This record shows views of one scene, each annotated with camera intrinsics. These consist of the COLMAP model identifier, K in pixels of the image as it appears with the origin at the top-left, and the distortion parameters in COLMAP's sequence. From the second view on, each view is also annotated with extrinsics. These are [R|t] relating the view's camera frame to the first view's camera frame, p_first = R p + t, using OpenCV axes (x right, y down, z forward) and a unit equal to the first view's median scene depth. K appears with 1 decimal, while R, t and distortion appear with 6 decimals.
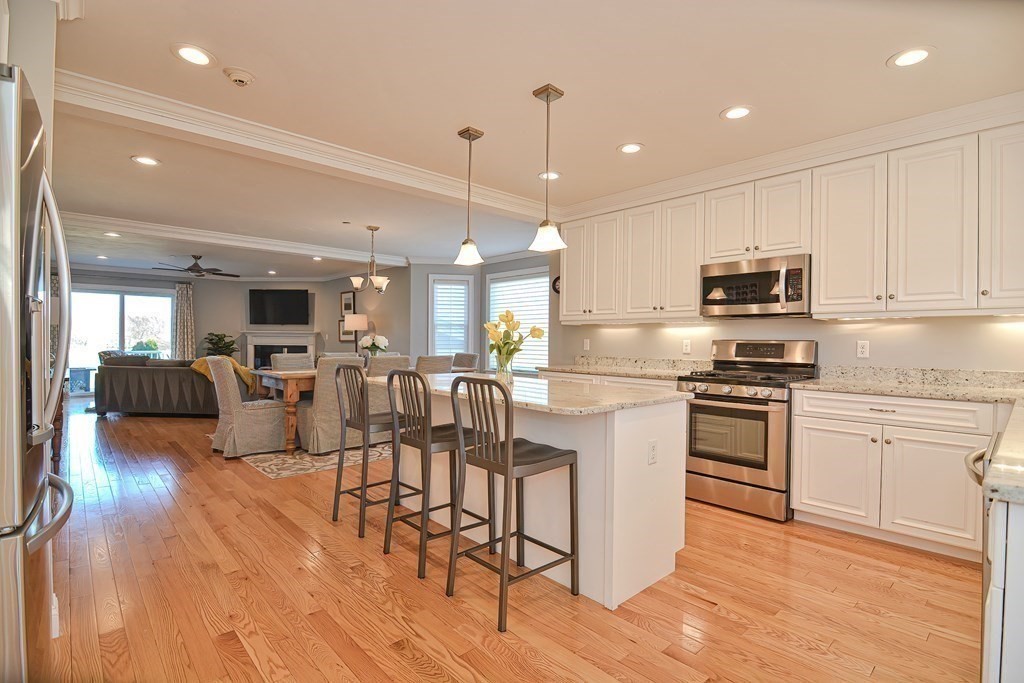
lens RADIAL K [[490.5, 0, 514.1], [0, 490.5, 345.4], [0, 0, 1]] dist [-0.009362, -0.008445]
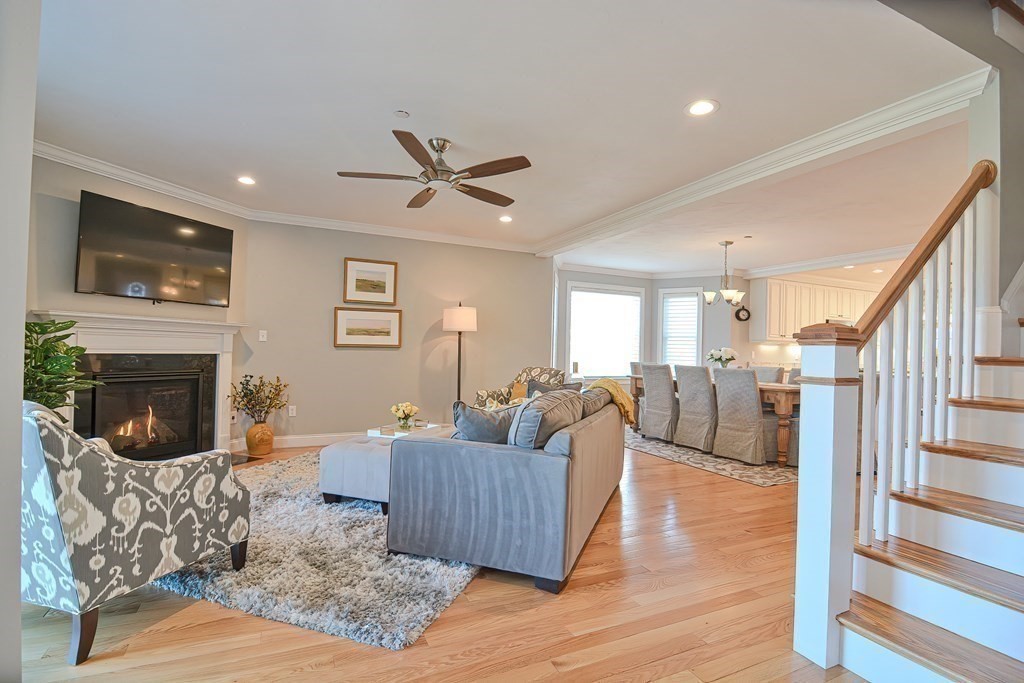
lens RADIAL K [[490.5, 0, 513.8], [0, 490.5, 344.9], [0, 0, 1]] dist [-0.009362, -0.008445]
pose [[0.299096, 0.006128, 0.954203, -1.389058], [-0.011900, 0.999926, -0.002692, -0.018068], [-0.954149, -0.010550, 0.299147, 1.105542]]
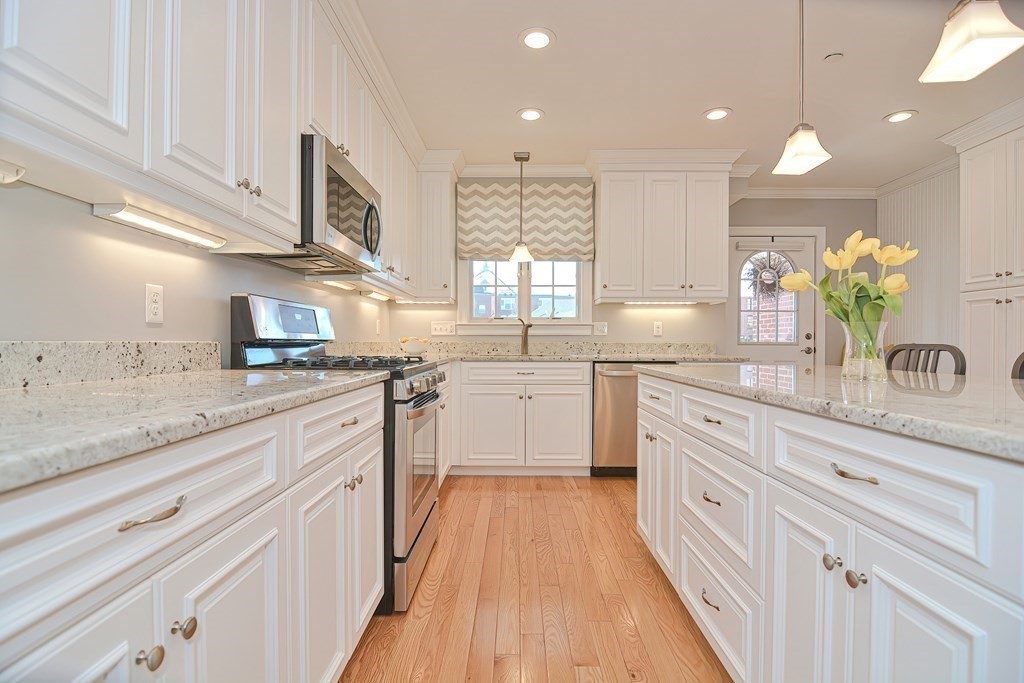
lens RADIAL K [[490.5, 0, 513.0], [0, 490.5, 344.7], [0, 0, 1]] dist [-0.009362, -0.008445]
pose [[-0.730973, -0.013174, 0.682279, -0.047904], [-0.000693, 0.999827, 0.018564, 0.017734], [-0.682406, 0.013097, -0.730856, 0.792611]]
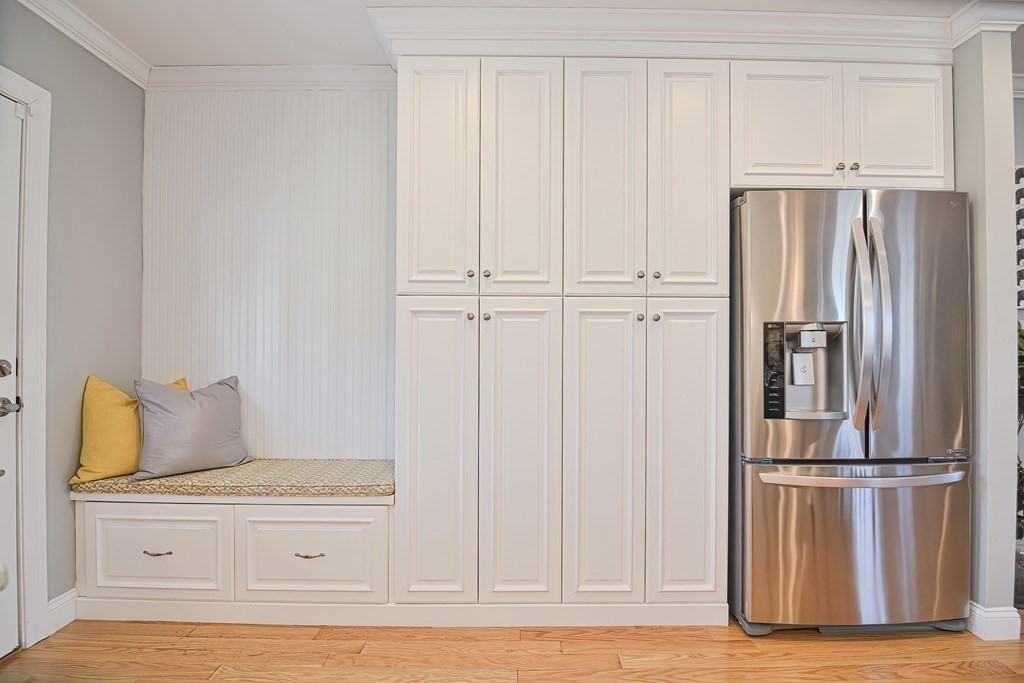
lens RADIAL K [[490.5, 0, 502.1], [0, 490.5, 339.1], [0, 0, 1]] dist [-0.009362, -0.008445]
pose [[-0.676706, -0.013173, -0.736135, 0.156432], [-0.018065, 0.999836, -0.001285, -0.004652], [0.736031, 0.012428, -0.676833, 0.286017]]
